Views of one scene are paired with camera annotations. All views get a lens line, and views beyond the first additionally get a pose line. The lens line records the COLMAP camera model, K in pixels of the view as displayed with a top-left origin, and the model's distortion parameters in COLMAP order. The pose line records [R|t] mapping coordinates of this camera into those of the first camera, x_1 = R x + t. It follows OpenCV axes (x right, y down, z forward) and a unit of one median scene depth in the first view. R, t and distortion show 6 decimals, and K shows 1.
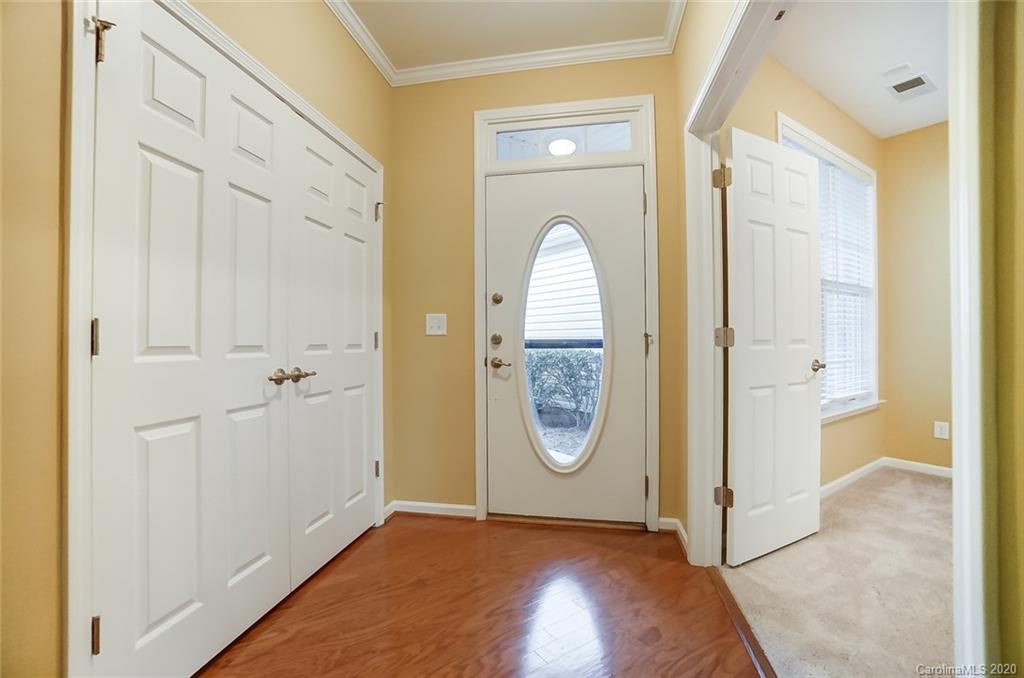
lens RADIAL K [[454.7, 0, 497.2], [0, 454.7, 336.5], [0, 0, 1]] dist [-0.058939, 0.019003]
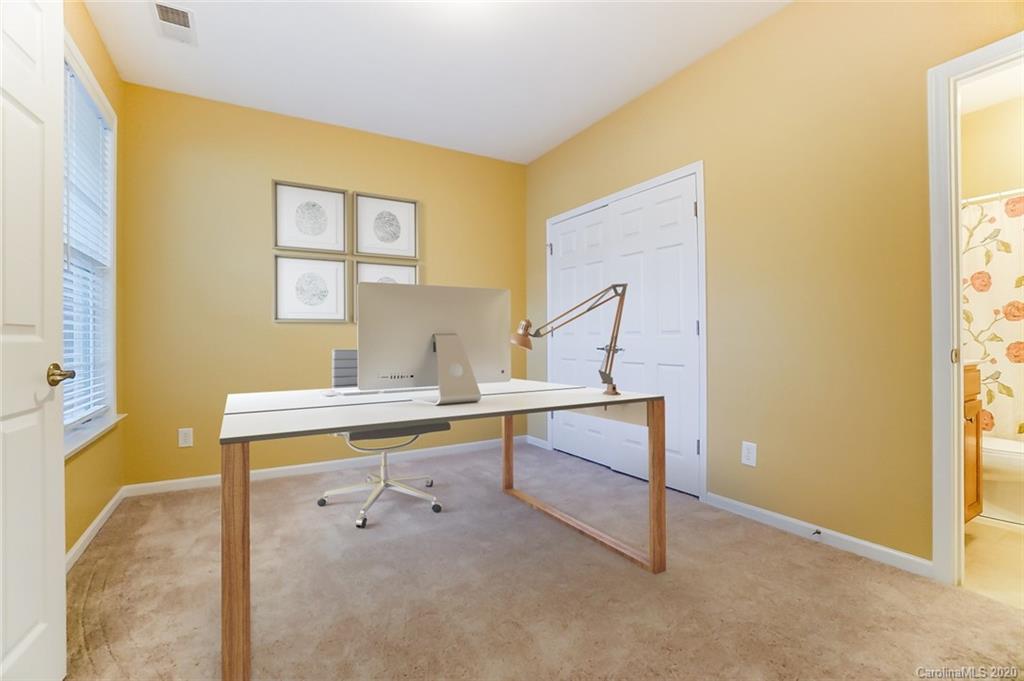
lens RADIAL K [[460.3, 0, 494.3], [0, 460.3, 343.4], [0, 0, 1]] dist [-0.076210, 0.031333]
pose [[0.076680, -0.008724, 0.997018, 0.187553], [0.005809, 0.999949, 0.008303, 0.021312], [-0.997039, 0.005155, 0.076727, 0.344747]]
